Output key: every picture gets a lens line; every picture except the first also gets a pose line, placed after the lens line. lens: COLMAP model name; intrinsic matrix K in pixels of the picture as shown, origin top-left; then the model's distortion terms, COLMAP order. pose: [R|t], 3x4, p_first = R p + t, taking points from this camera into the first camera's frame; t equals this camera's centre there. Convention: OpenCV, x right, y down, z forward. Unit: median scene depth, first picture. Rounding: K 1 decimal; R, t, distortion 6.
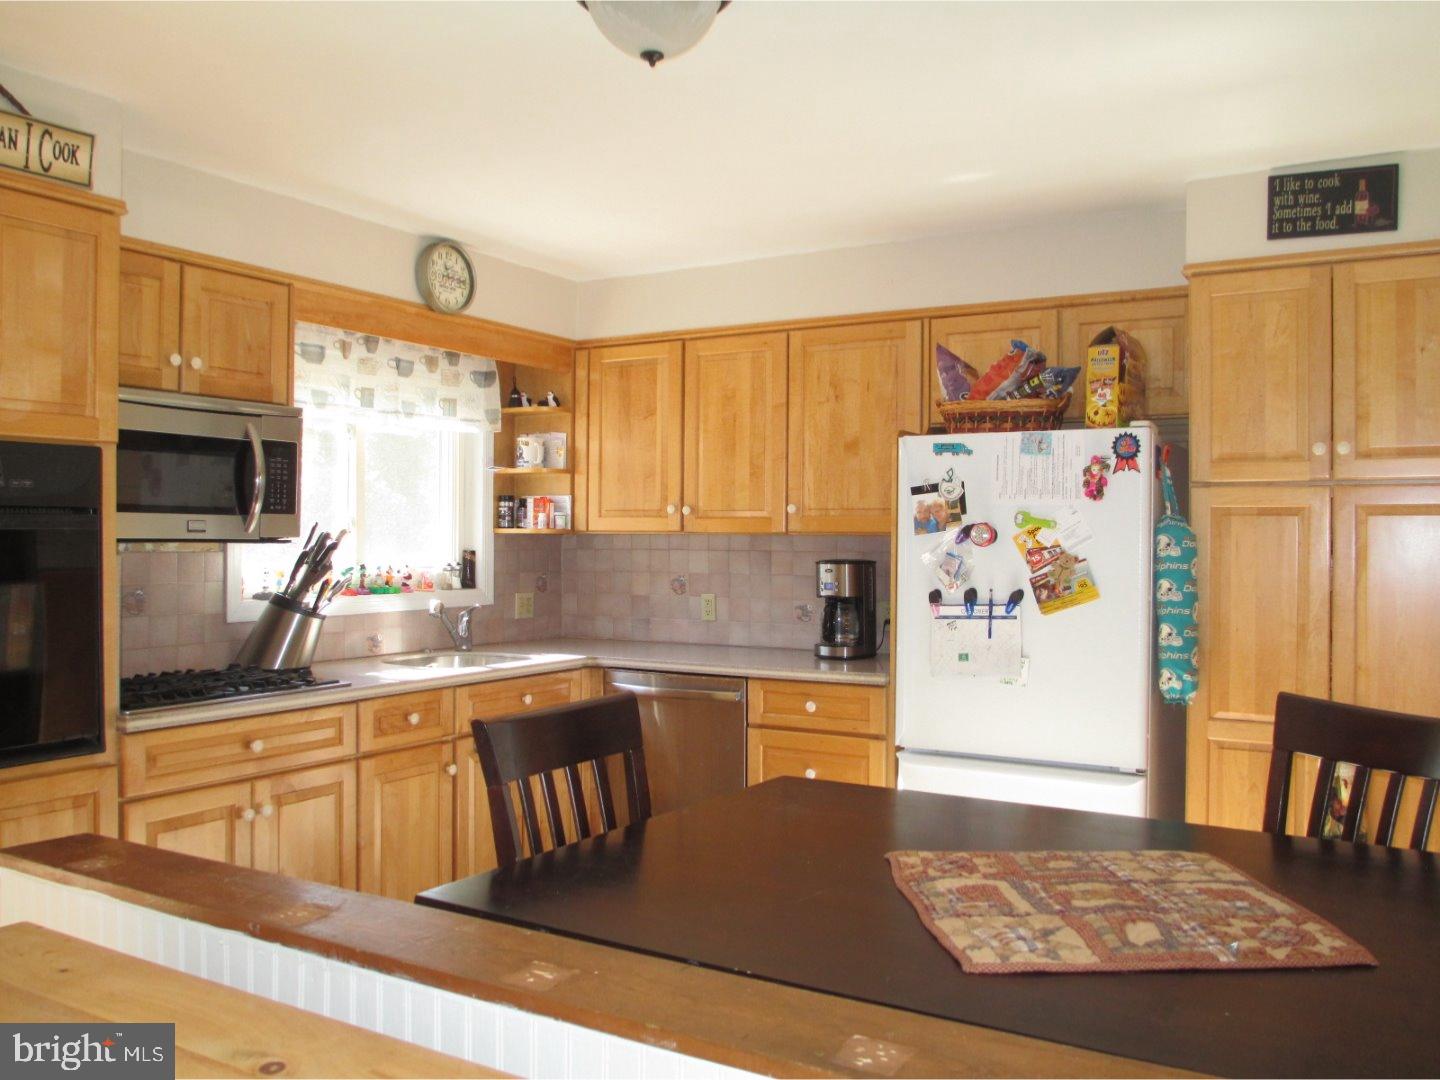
lens RADIAL K [[1211.3, 0, 718.0], [0, 1211.3, 536.5], [0, 0, 1]] dist [-0.052937, 0.023950]
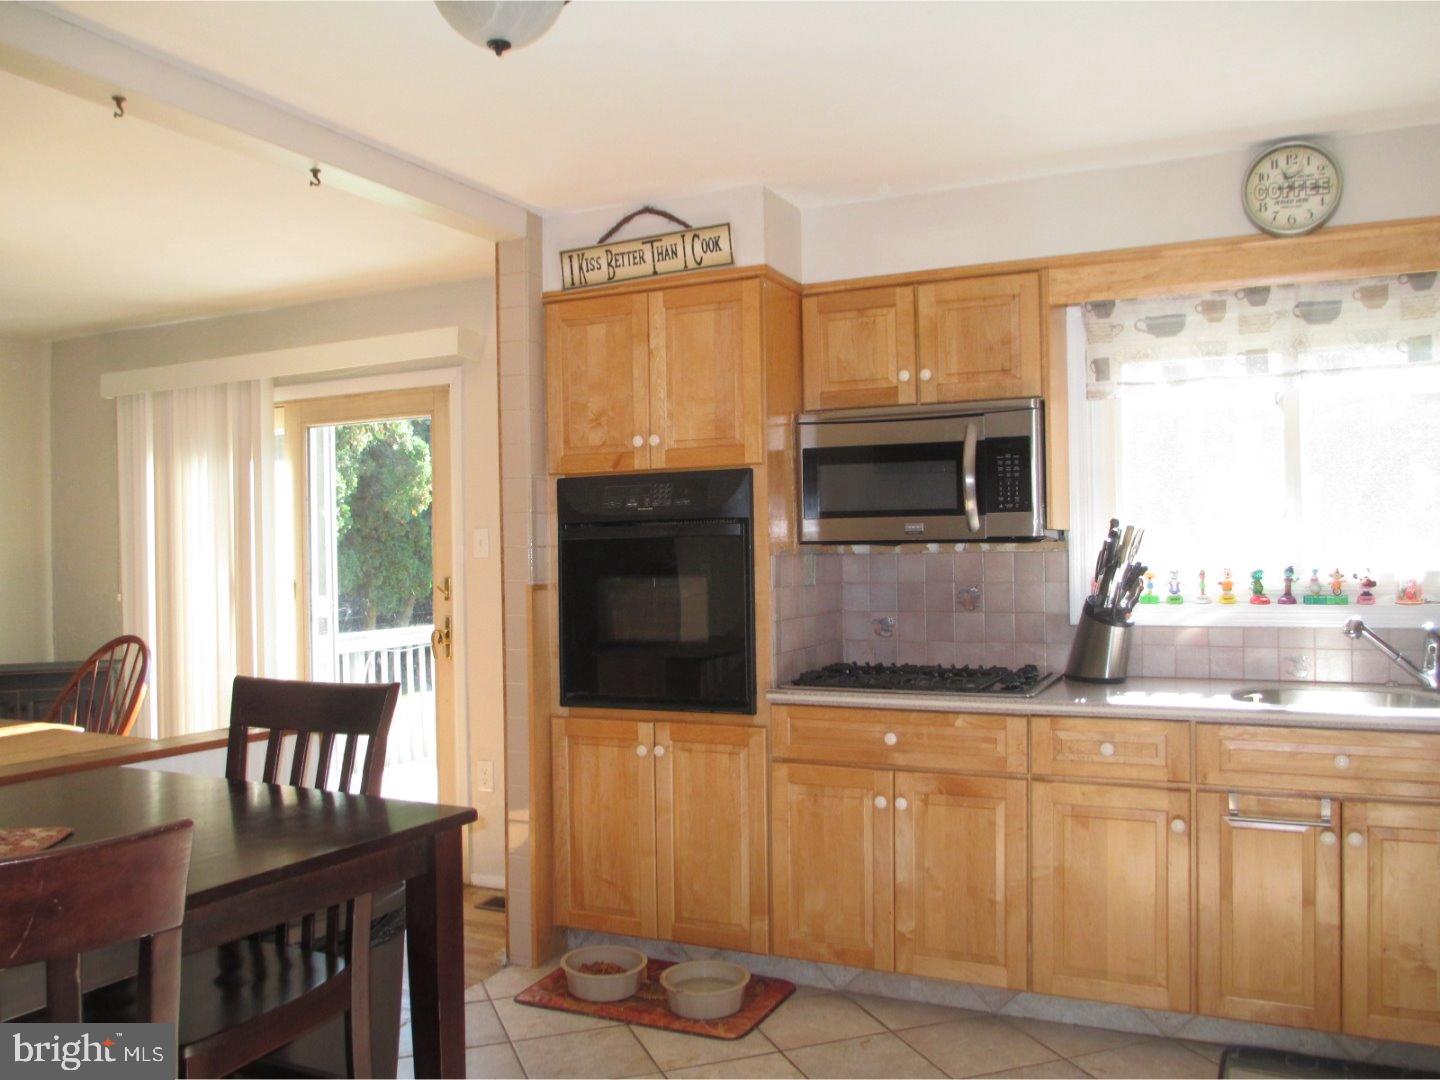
lens RADIAL K [[1211.3, 0, 722.6], [0, 1211.3, 540.3], [0, 0, 1]] dist [-0.052937, 0.023950]
pose [[0.082135, -0.012224, -0.996546, 0.476371], [0.015811, 0.999815, -0.010961, 0.008582], [0.996496, -0.014856, 0.082313, 0.563296]]
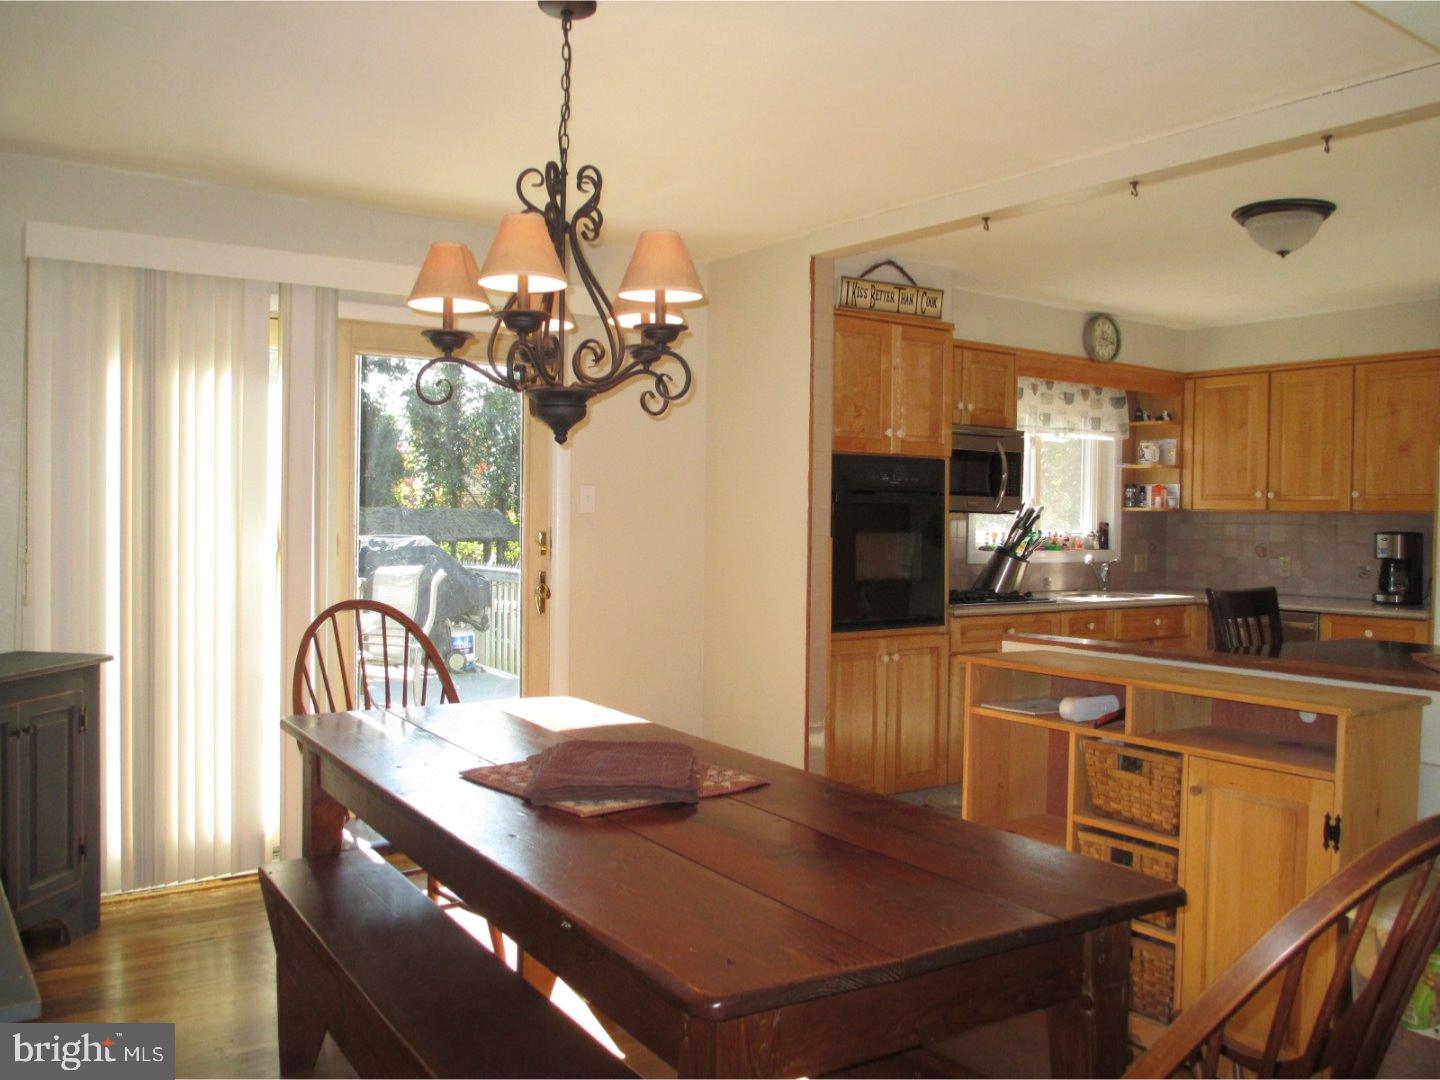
lens RADIAL K [[1211.3, 0, 727.2], [0, 1211.3, 531.4], [0, 0, 1]] dist [-0.052937, 0.023950]
pose [[0.916265, 0.014314, -0.400316, -0.049331], [-0.010588, 0.999878, 0.011517, 0.011583], [0.400432, -0.006314, 0.916305, -0.541401]]
